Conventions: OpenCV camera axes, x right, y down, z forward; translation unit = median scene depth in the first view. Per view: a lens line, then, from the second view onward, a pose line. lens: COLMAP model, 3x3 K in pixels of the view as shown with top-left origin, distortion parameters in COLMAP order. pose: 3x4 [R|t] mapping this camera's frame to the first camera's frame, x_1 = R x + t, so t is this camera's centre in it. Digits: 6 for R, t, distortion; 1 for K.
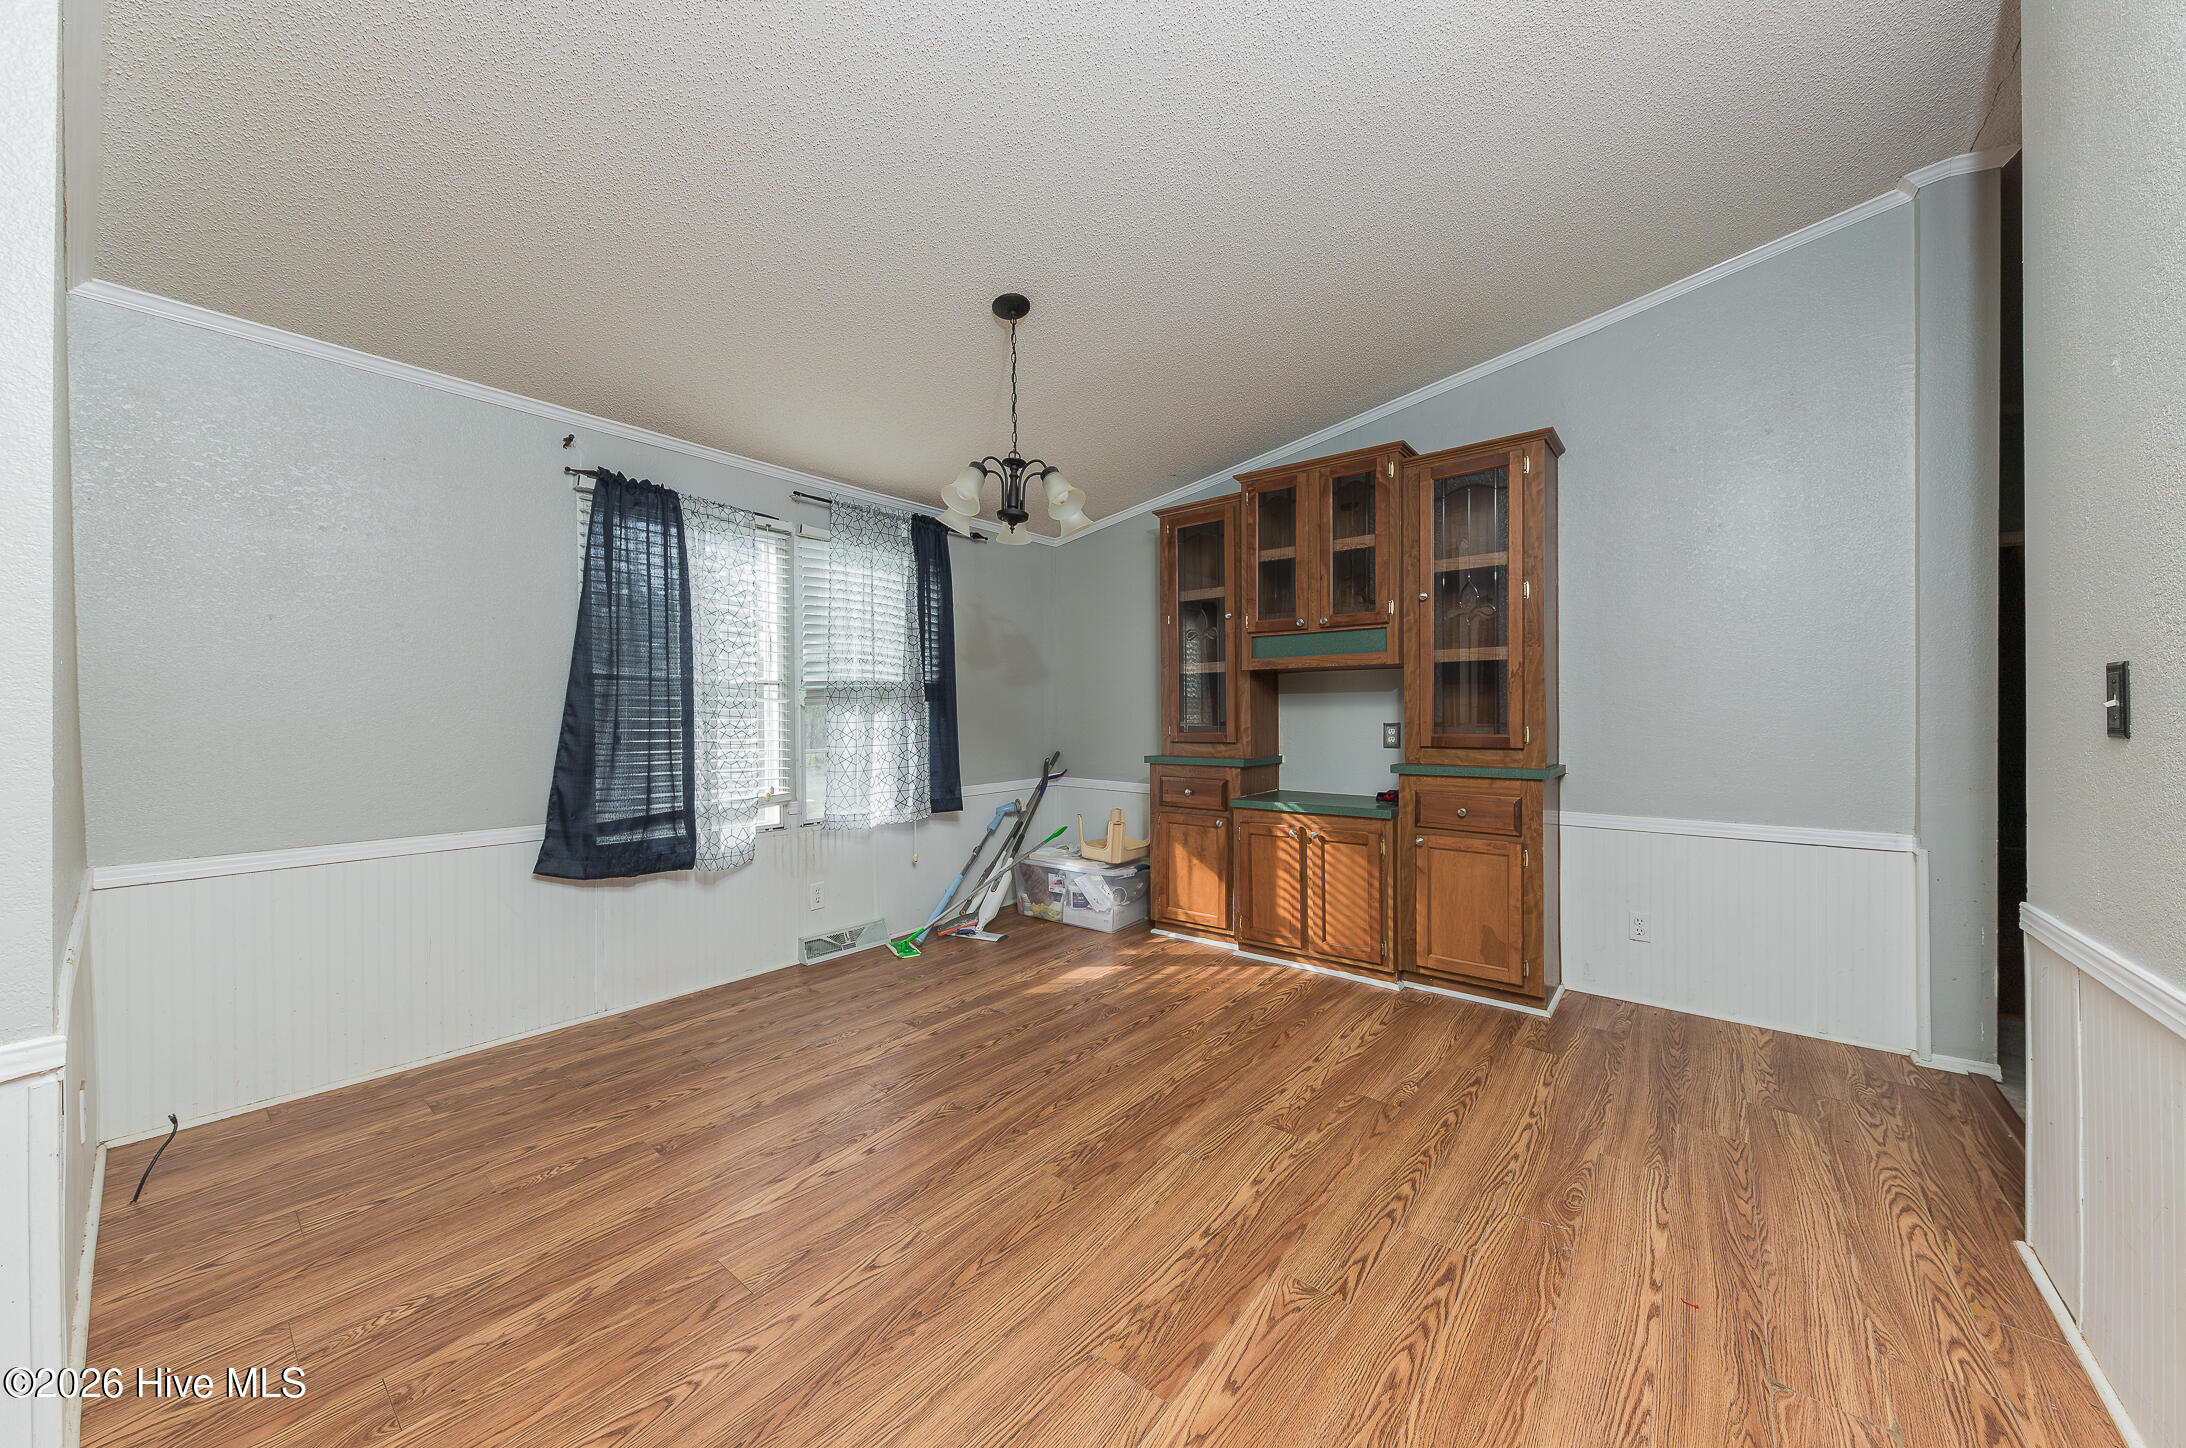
lens RADIAL K [[758.3, 0, 1110.3], [0, 758.3, 708.7], [0, 0, 1]] dist [0.008949, -0.003804]
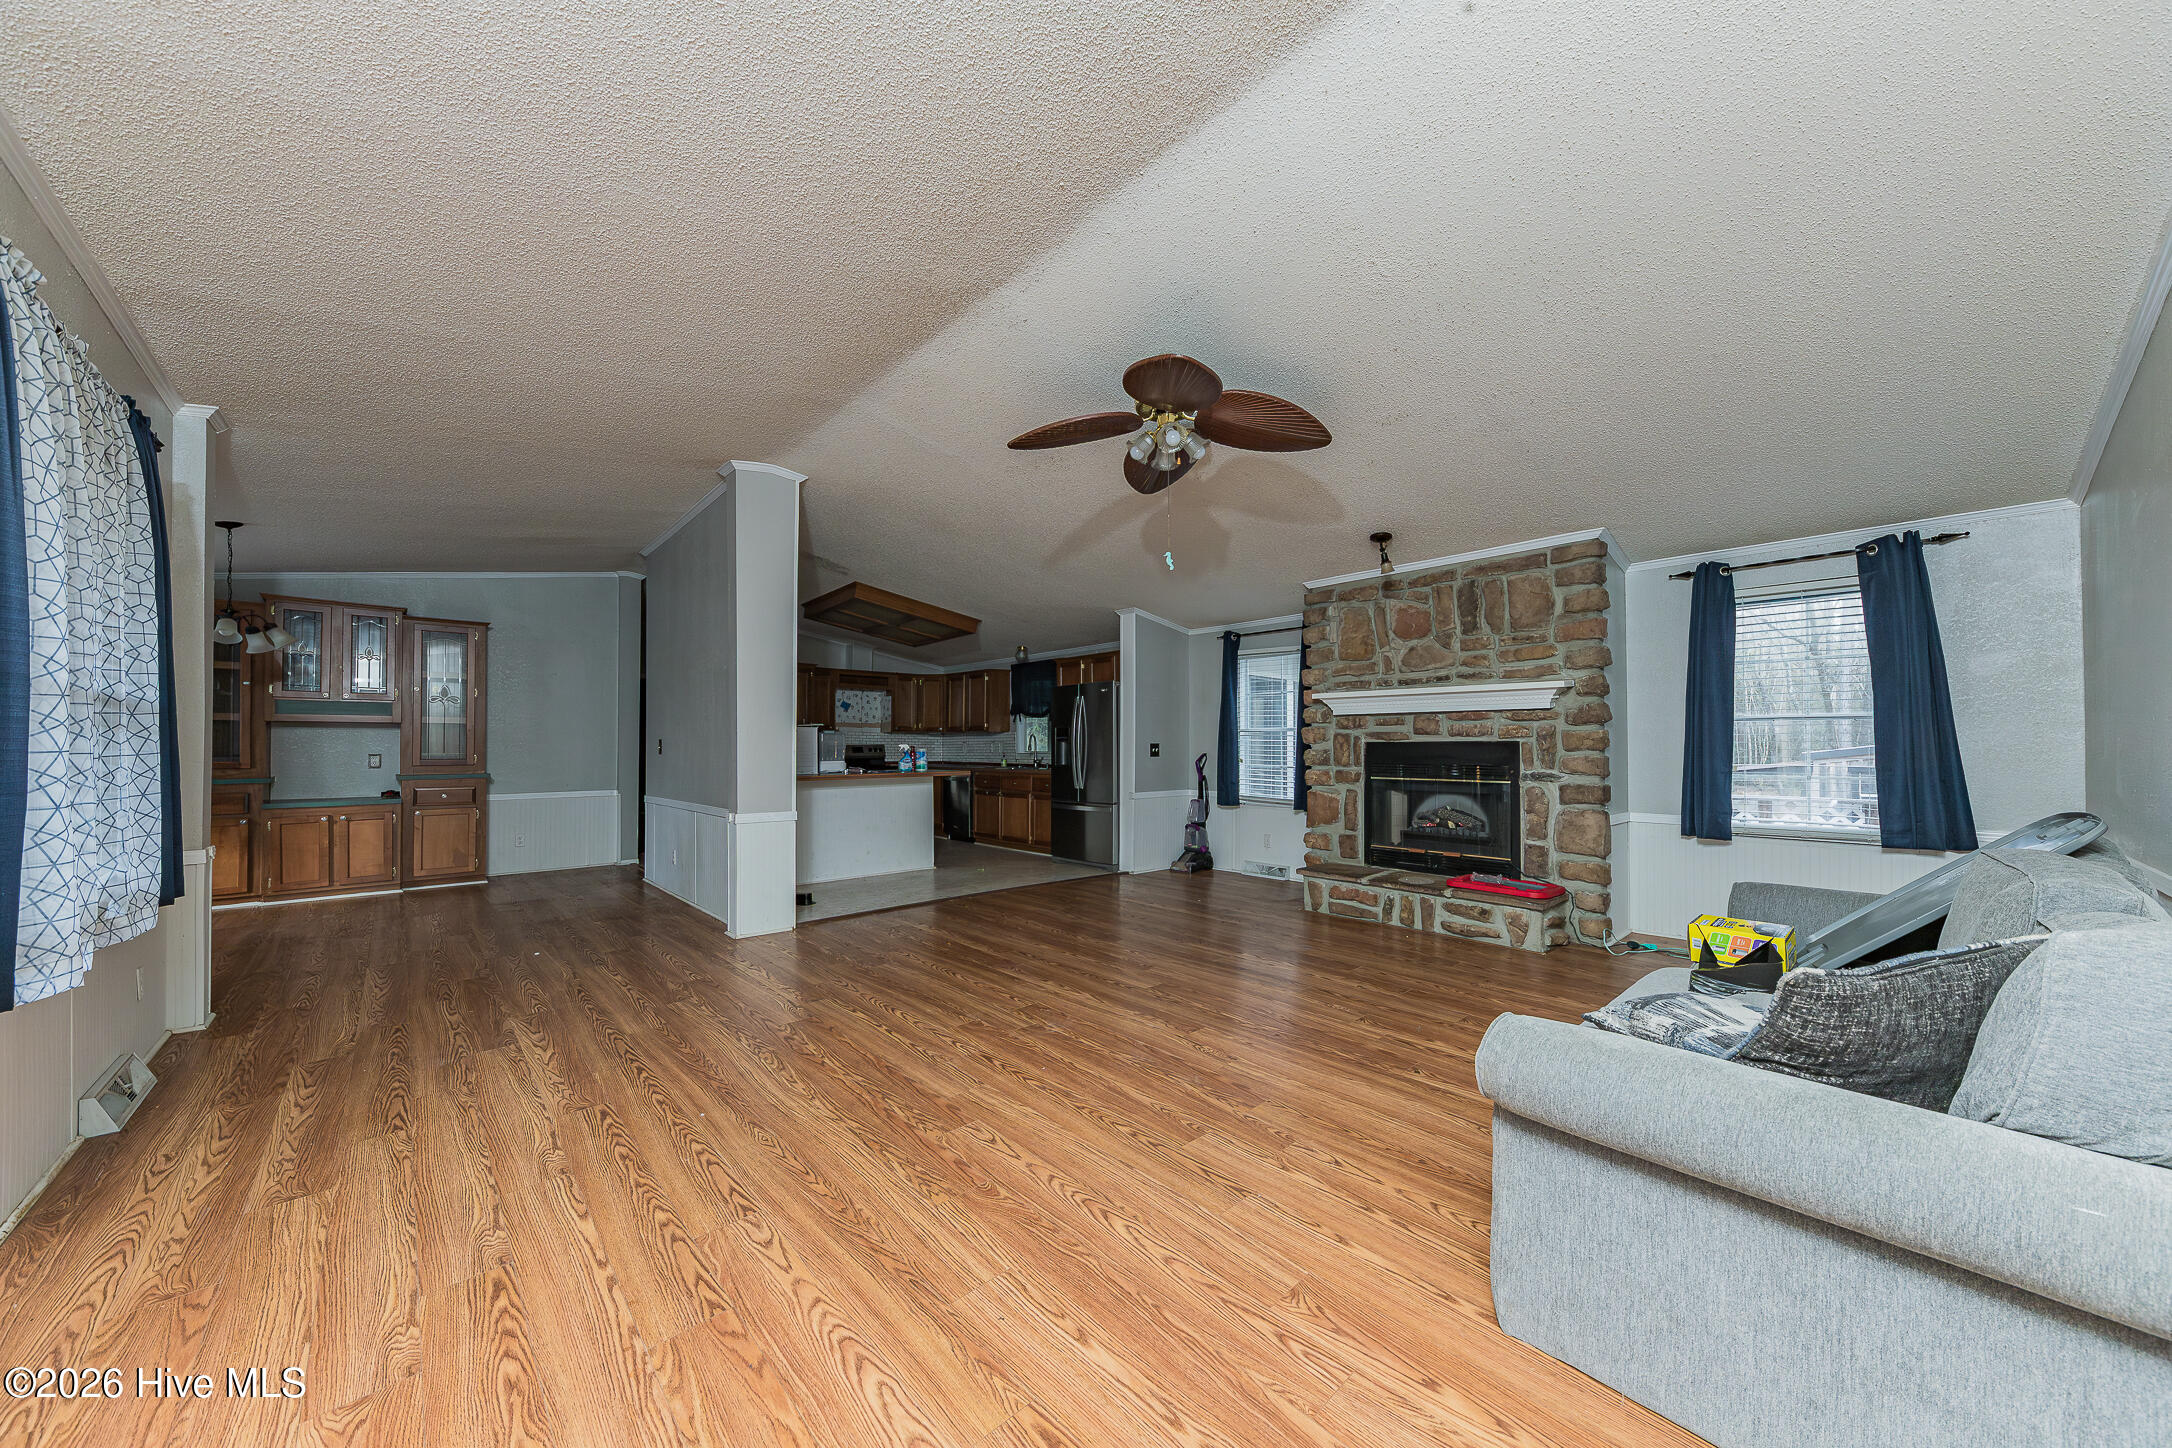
lens RADIAL K [[753.5, 0, 1101.3], [0, 753.5, 731.6], [0, 0, 1]] dist [0.008949, -0.003804]
pose [[0.149604, 0.021735, 0.988507, -1.200453], [-0.012296, 0.999722, -0.020121, -0.020693], [-0.988670, -0.009145, 0.149830, -0.993866]]
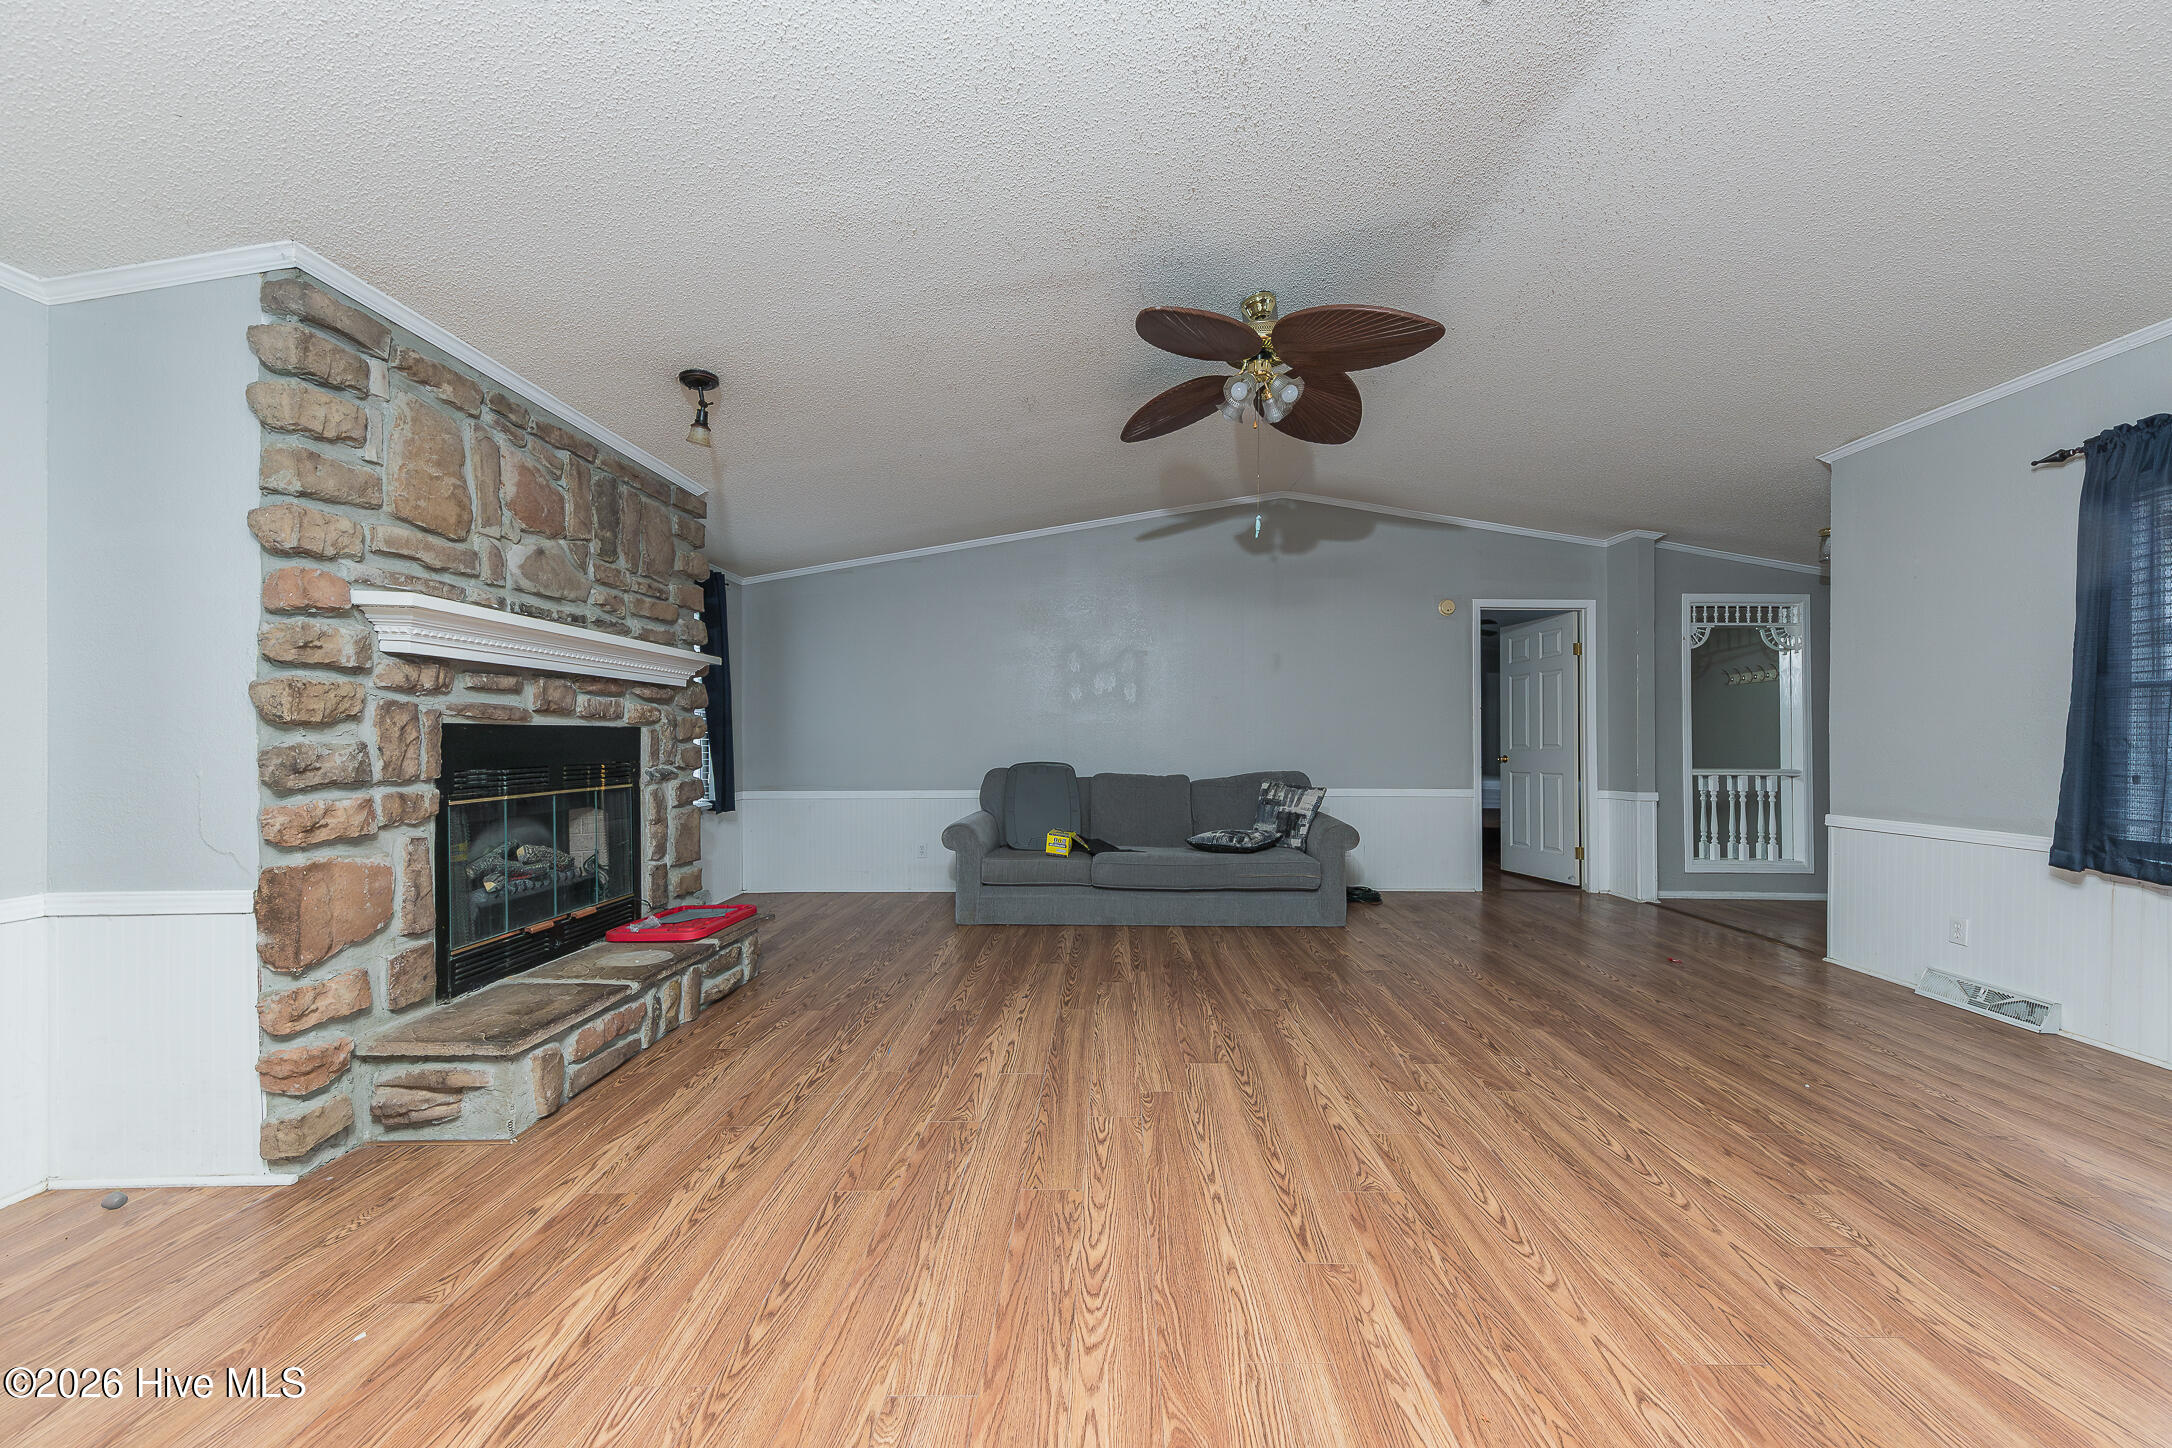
lens RADIAL K [[753.5, 0, 1115.0], [0, 753.5, 739.2], [0, 0, 1]] dist [0.008949, -0.003804]
pose [[-0.785468, 0.005565, -0.618877, 0.422298], [0.011707, 0.999914, -0.005866, -0.012929], [0.618792, -0.011853, -0.785466, -0.360269]]
